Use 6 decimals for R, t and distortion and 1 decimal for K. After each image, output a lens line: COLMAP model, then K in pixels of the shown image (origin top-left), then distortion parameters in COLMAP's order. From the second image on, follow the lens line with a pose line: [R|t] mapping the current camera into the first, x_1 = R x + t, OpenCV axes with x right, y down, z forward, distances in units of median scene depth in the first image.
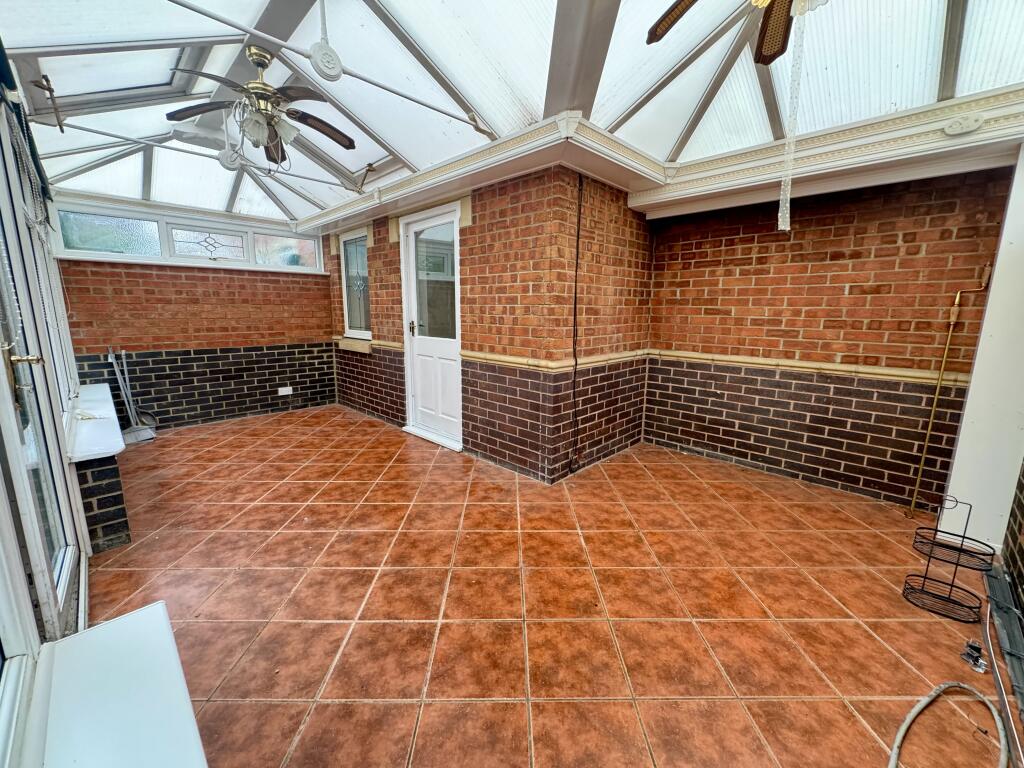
lens RADIAL K [[407.7, 0, 512.1], [0, 407.7, 381.5], [0, 0, 1]] dist [0.000742, -0.000362]
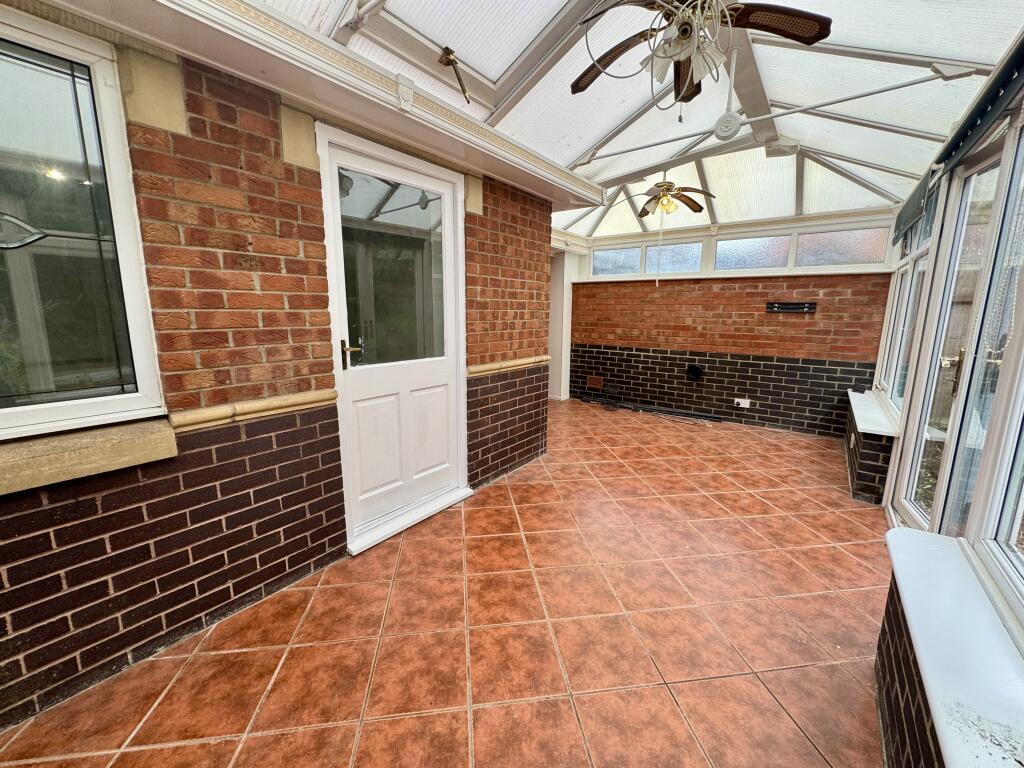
lens RADIAL K [[407.7, 0, 512.1], [0, 407.7, 381.5], [0, 0, 1]] dist [0.000742, -0.000362]
pose [[-0.120289, -0.182038, 0.975906, -0.986846], [0.166236, 0.965470, 0.200582, -0.210108], [-0.978722, 0.186359, -0.085874, 1.070967]]
